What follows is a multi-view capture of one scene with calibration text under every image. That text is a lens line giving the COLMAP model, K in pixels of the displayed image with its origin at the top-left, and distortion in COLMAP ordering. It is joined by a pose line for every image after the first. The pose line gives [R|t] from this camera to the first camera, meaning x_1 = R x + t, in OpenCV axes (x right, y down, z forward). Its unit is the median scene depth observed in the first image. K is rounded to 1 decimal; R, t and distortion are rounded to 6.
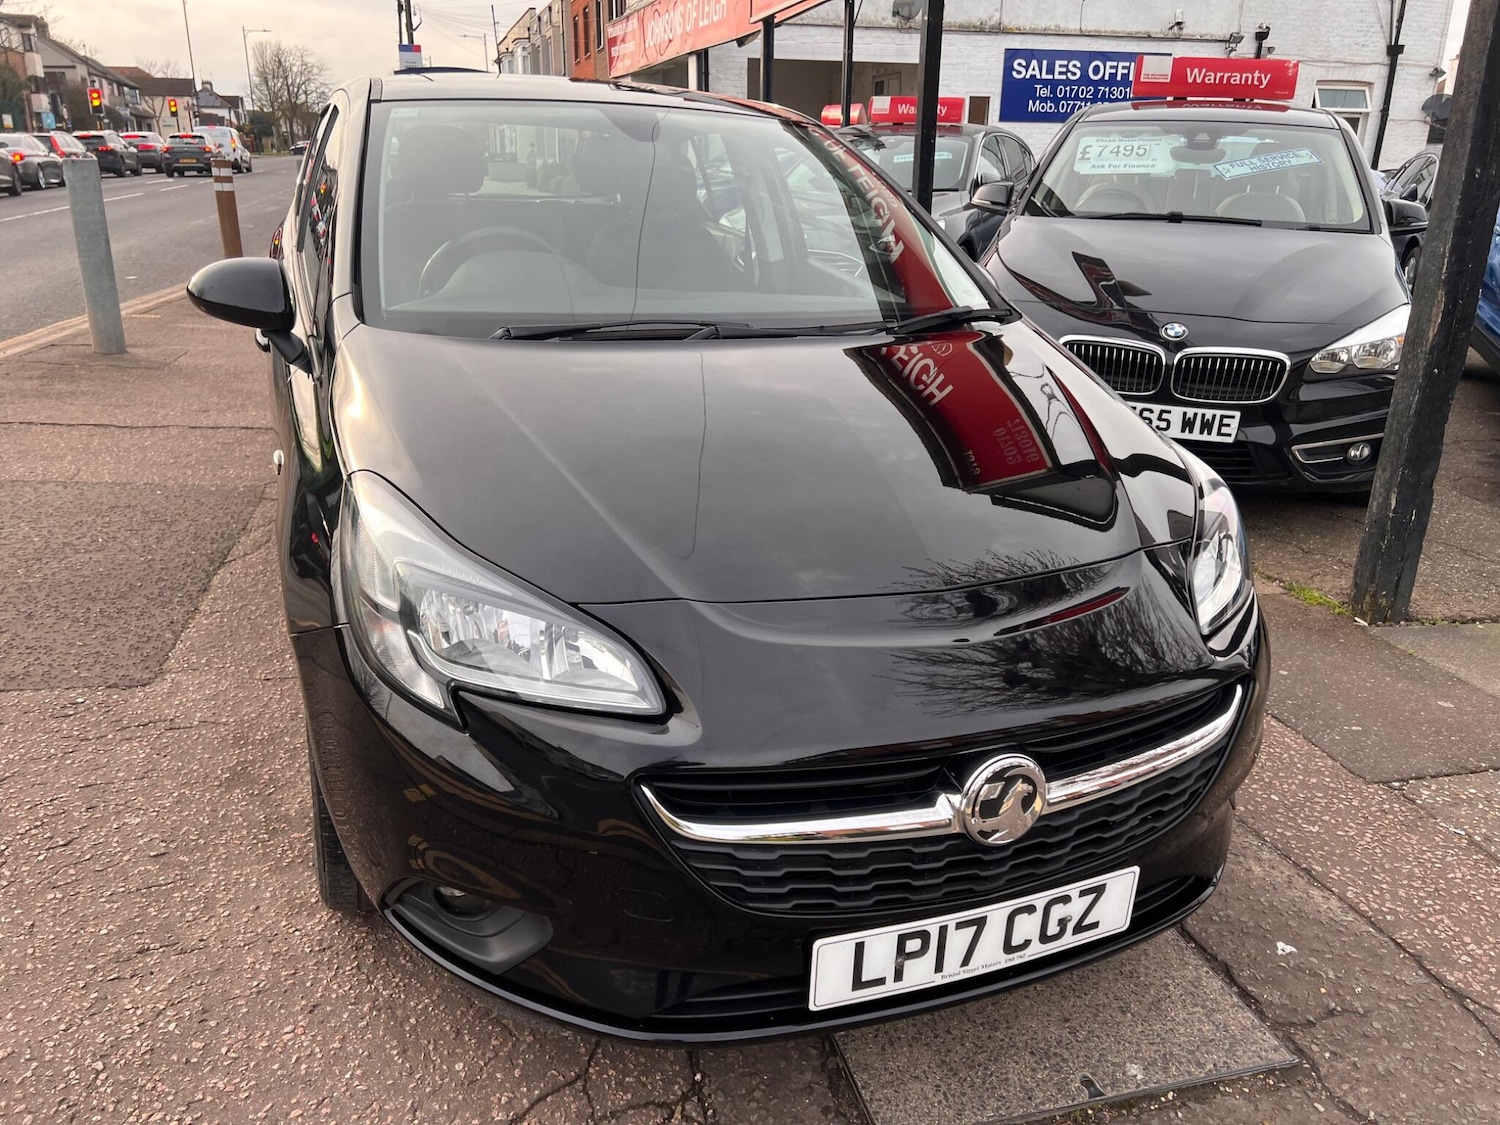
lens RADIAL K [[1121.0, 0, 742.7], [0, 1121.0, 563.5], [0, 0, 1]] dist [0.060948, -0.067446]
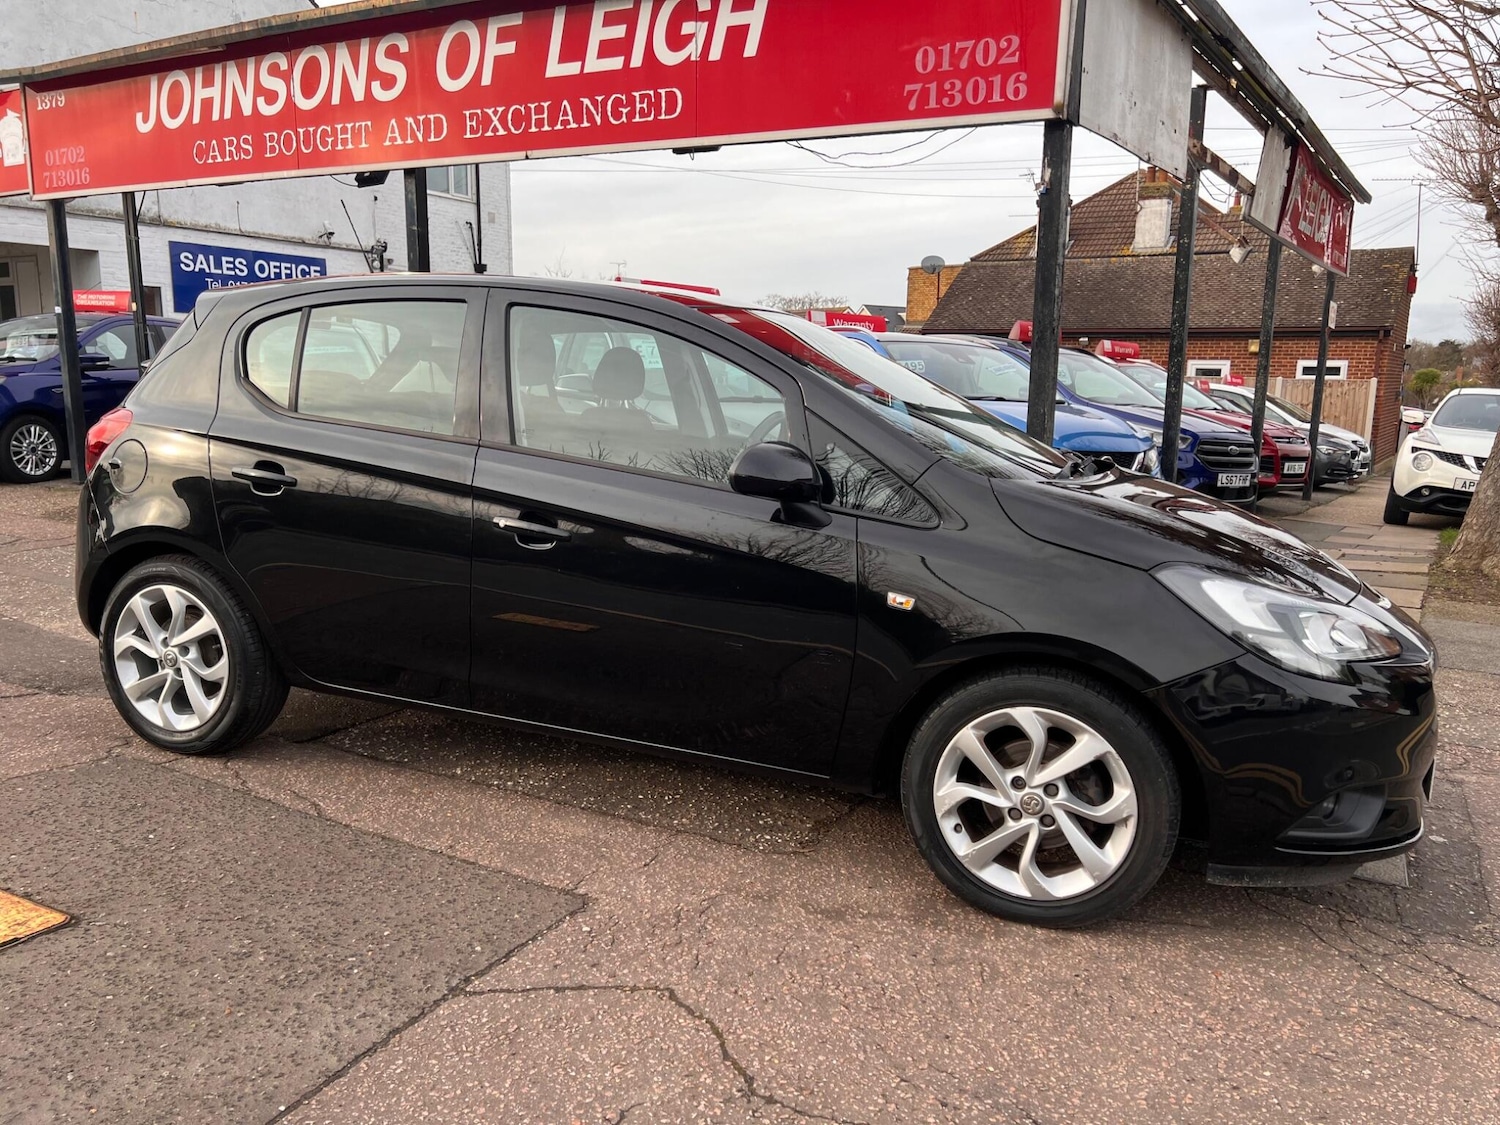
lens RADIAL K [[1125.6, 0, 758.3], [0, 1125.6, 572.1], [0, 0, 1]] dist [0.043552, -0.045146]
pose [[0.673222, -0.132488, 0.727475, -0.505449], [0.240010, 0.969703, -0.045508, -0.036900], [-0.699405, 0.205238, 0.684624, 0.104814]]
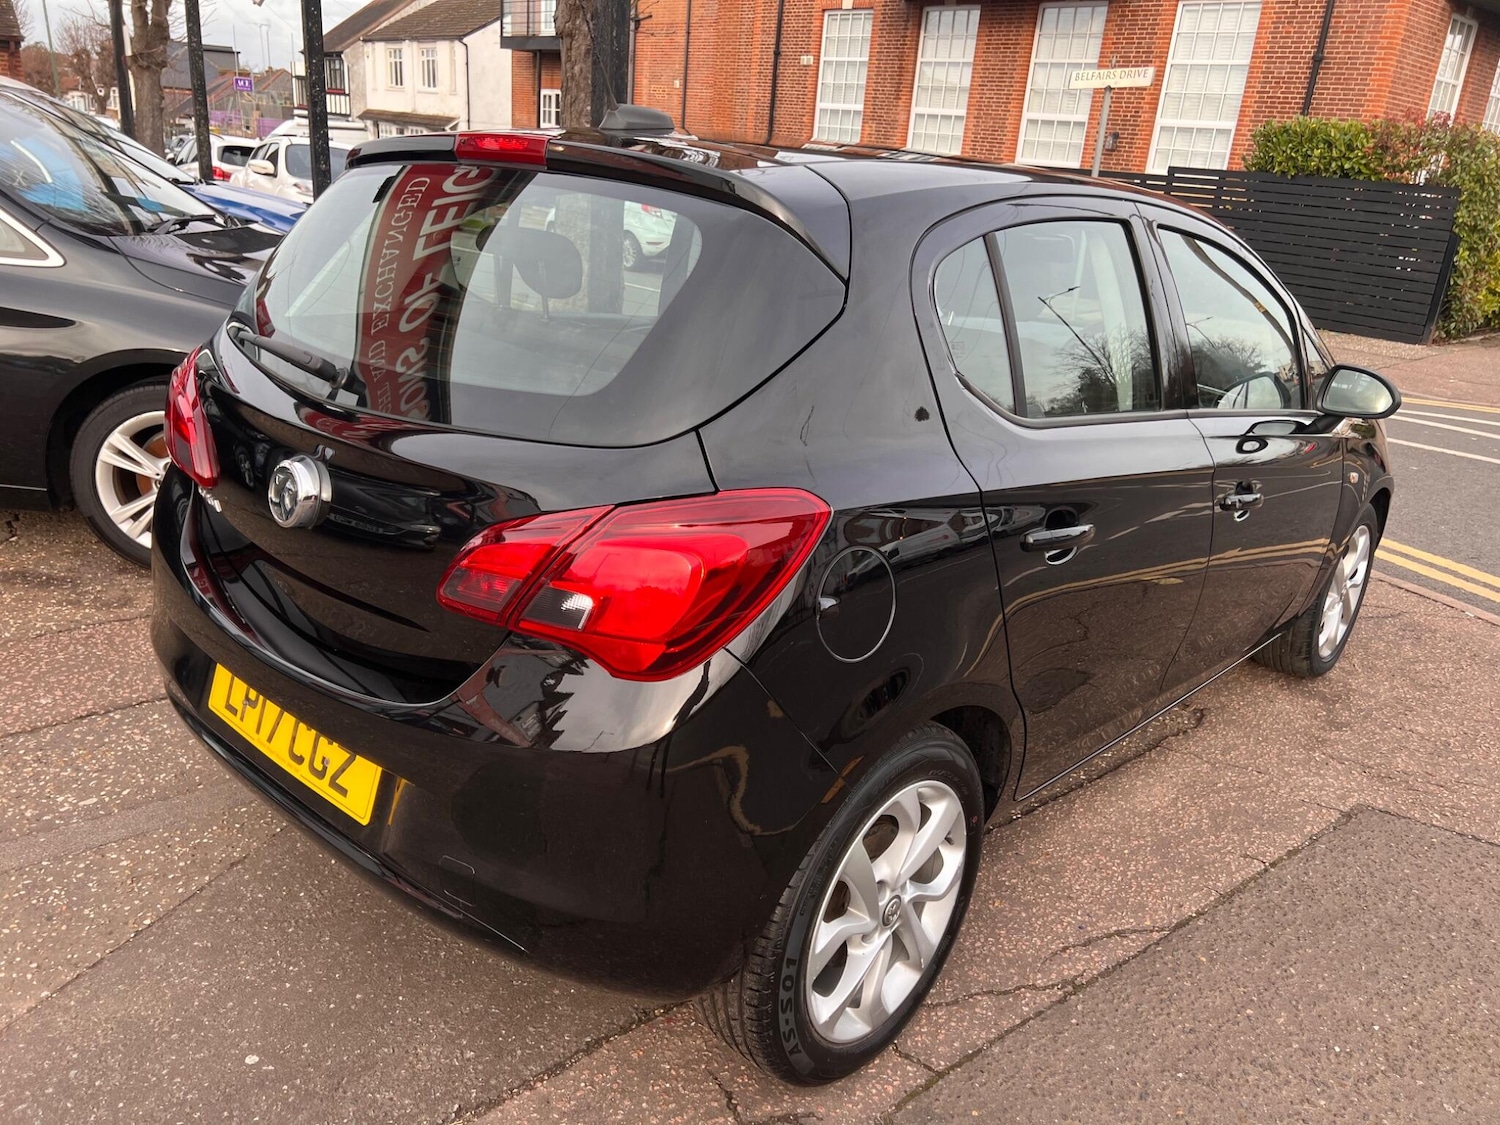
lens RADIAL K [[1126.9, 0, 750.0], [0, 1126.9, 562.5], [0, 0, 1]] dist [0.046769, -0.051020]
pose [[-0.441151, -0.354348, 0.824514, -0.499516], [0.221188, 0.847473, 0.482560, -0.334853], [-0.869748, 0.395255, -0.295486, 0.810584]]
